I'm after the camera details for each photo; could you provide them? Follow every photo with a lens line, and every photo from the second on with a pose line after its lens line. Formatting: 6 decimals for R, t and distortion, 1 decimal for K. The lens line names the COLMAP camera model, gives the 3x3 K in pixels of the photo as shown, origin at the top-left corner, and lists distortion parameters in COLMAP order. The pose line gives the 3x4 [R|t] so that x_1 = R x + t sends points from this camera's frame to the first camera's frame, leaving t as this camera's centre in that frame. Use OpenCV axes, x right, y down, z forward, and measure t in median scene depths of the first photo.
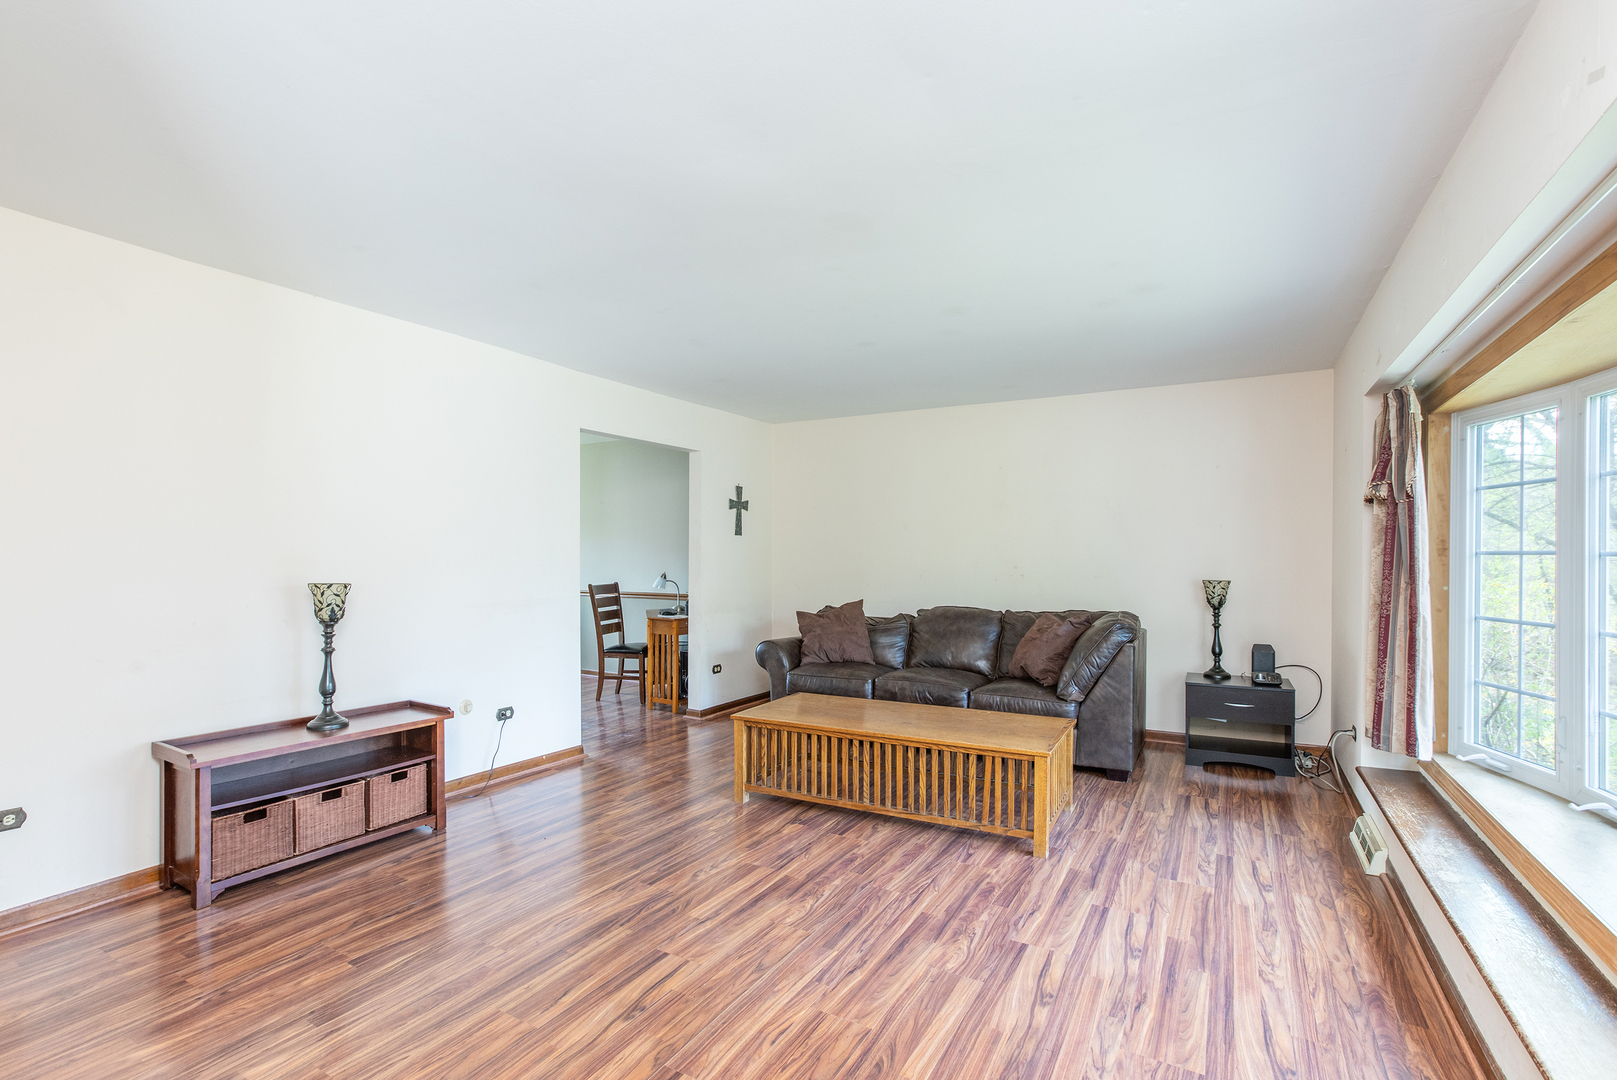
lens RADIAL K [[755.7, 0, 807.6], [0, 755.7, 564.3], [0, 0, 1]] dist [-0.001410, 0.000087]
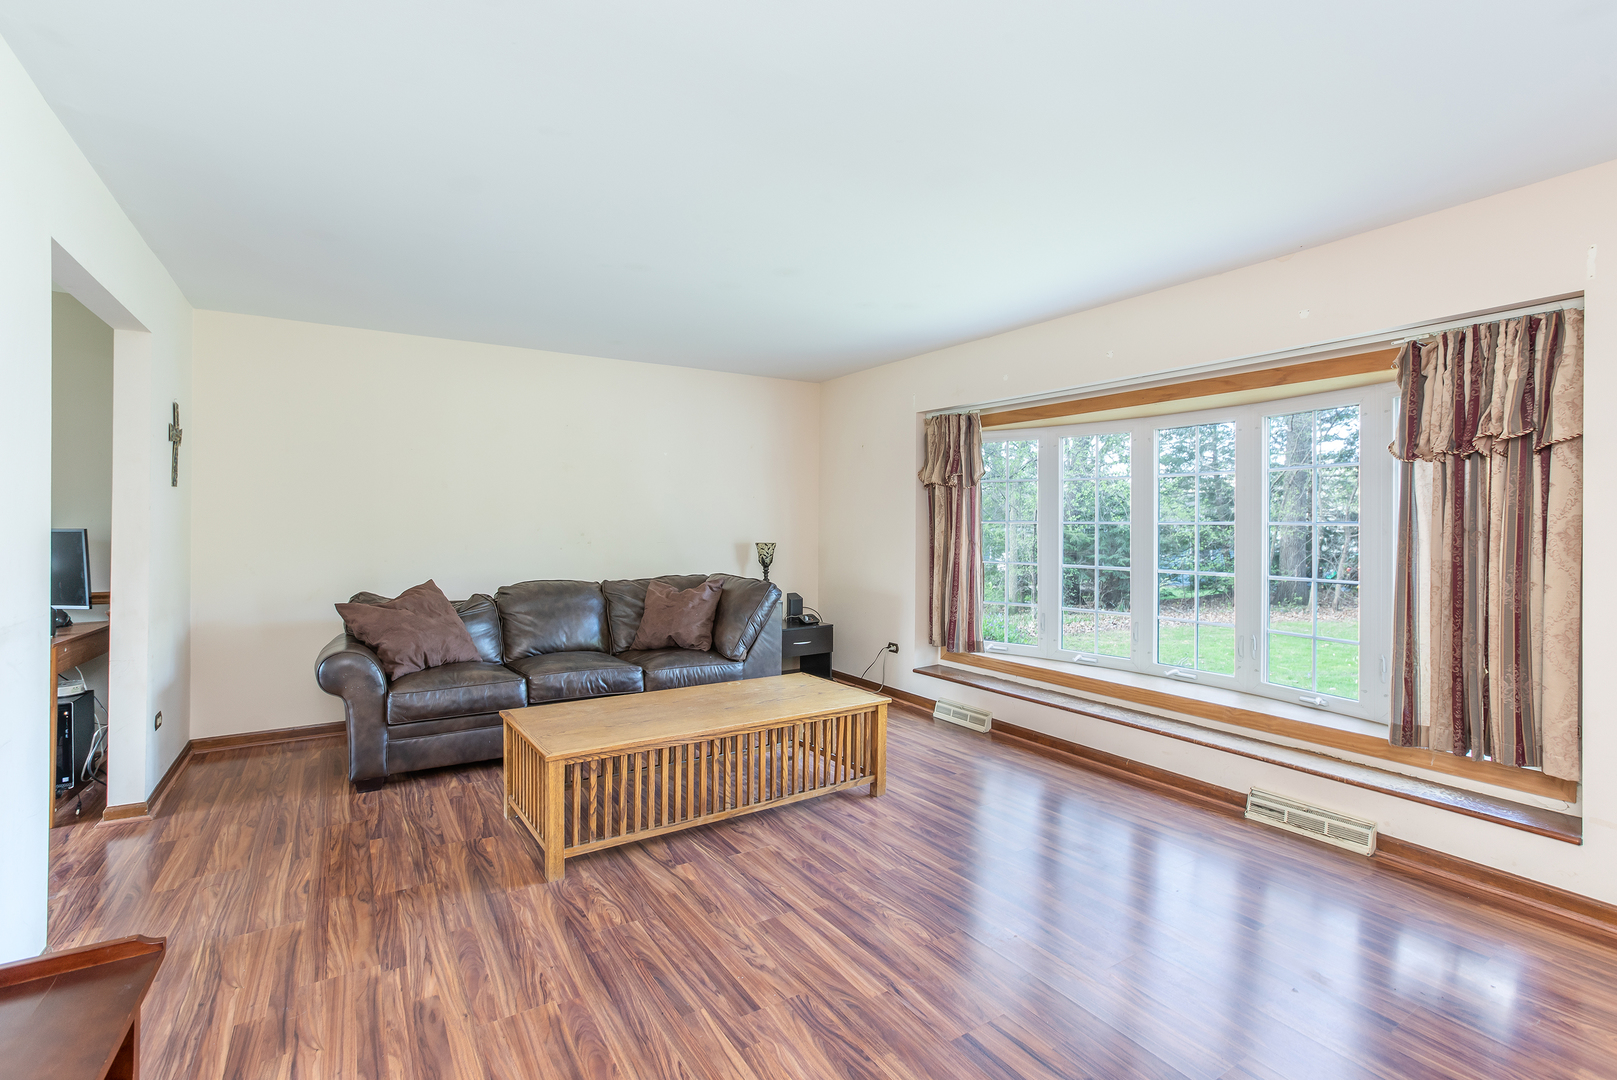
lens RADIAL K [[727.6, 0, 808.5], [0, 727.6, 540.0], [0, 0, 1]] dist [0.001615, 0.000391]
pose [[0.475117, -0.018100, 0.879736, -0.577437], [0.004384, 0.999825, 0.018203, -0.006310], [-0.879912, -0.004792, 0.475113, 0.498515]]
